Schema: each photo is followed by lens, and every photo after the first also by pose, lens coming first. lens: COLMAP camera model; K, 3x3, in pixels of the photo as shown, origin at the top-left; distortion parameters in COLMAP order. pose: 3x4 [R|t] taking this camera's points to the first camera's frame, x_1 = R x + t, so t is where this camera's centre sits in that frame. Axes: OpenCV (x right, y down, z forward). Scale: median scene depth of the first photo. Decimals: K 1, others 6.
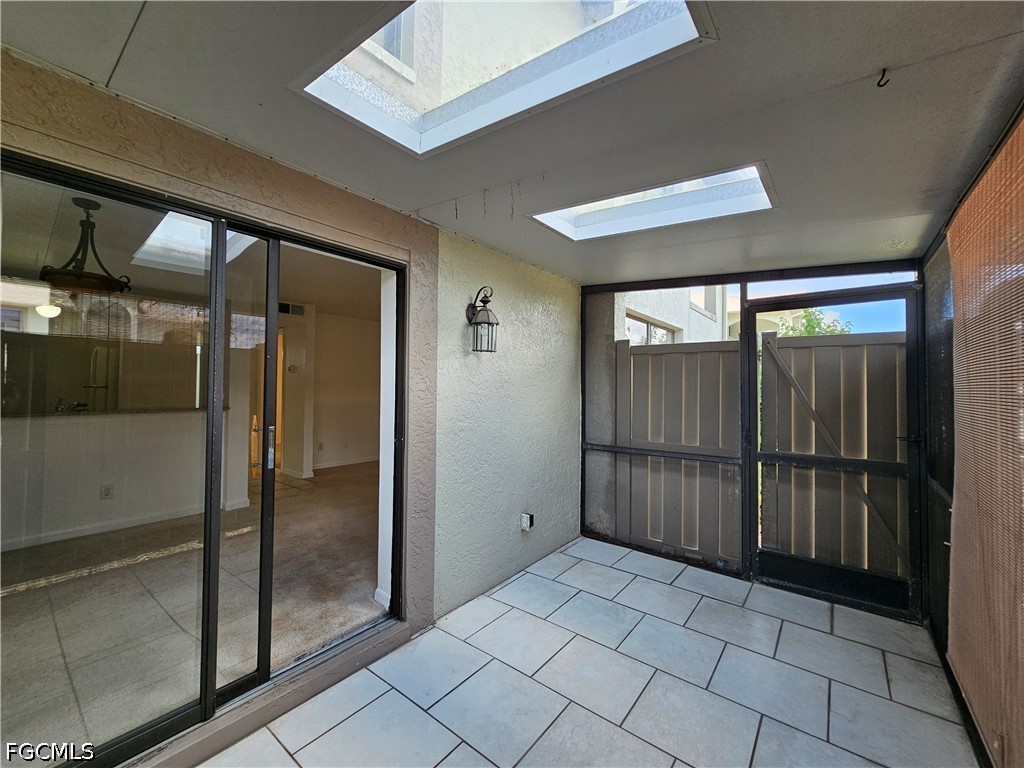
lens RADIAL K [[418.9, 0, 515.2], [0, 418.9, 381.5], [0, 0, 1]] dist [0.002789, -0.000376]
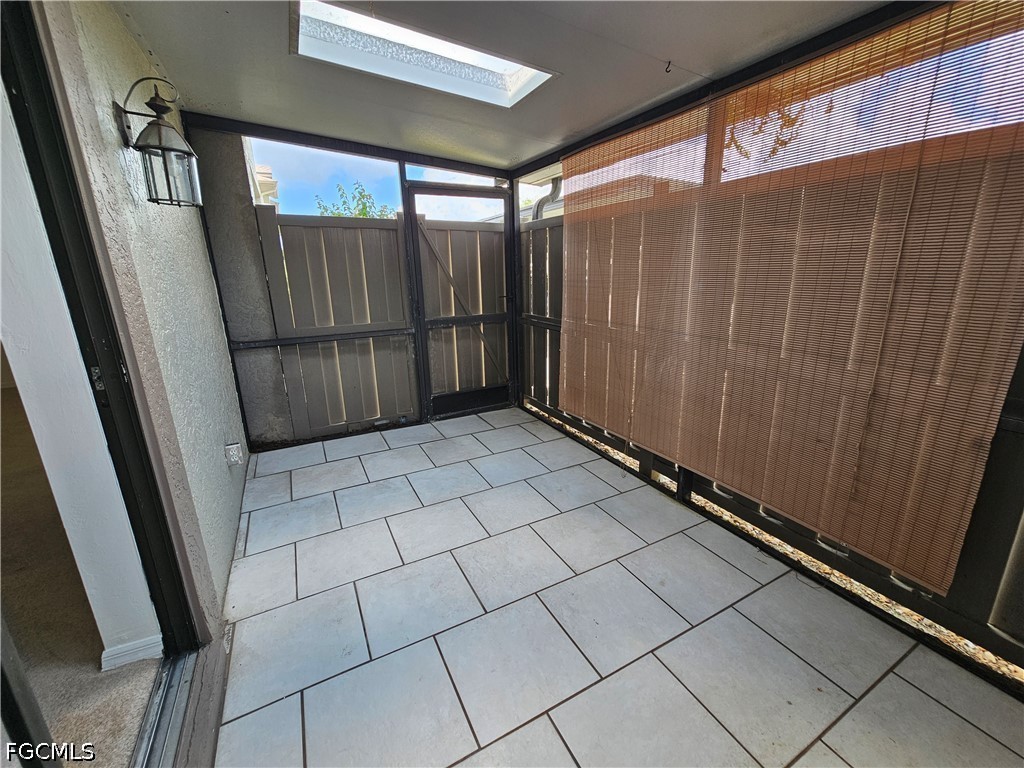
lens RADIAL K [[418.9, 0, 517.9], [0, 418.9, 380.6], [0, 0, 1]] dist [0.002789, -0.000376]
pose [[0.401840, -0.255377, 0.879379, -0.405017], [0.006846, 0.961136, 0.275991, 0.005584], [-0.915684, -0.104884, 0.387971, 0.266793]]
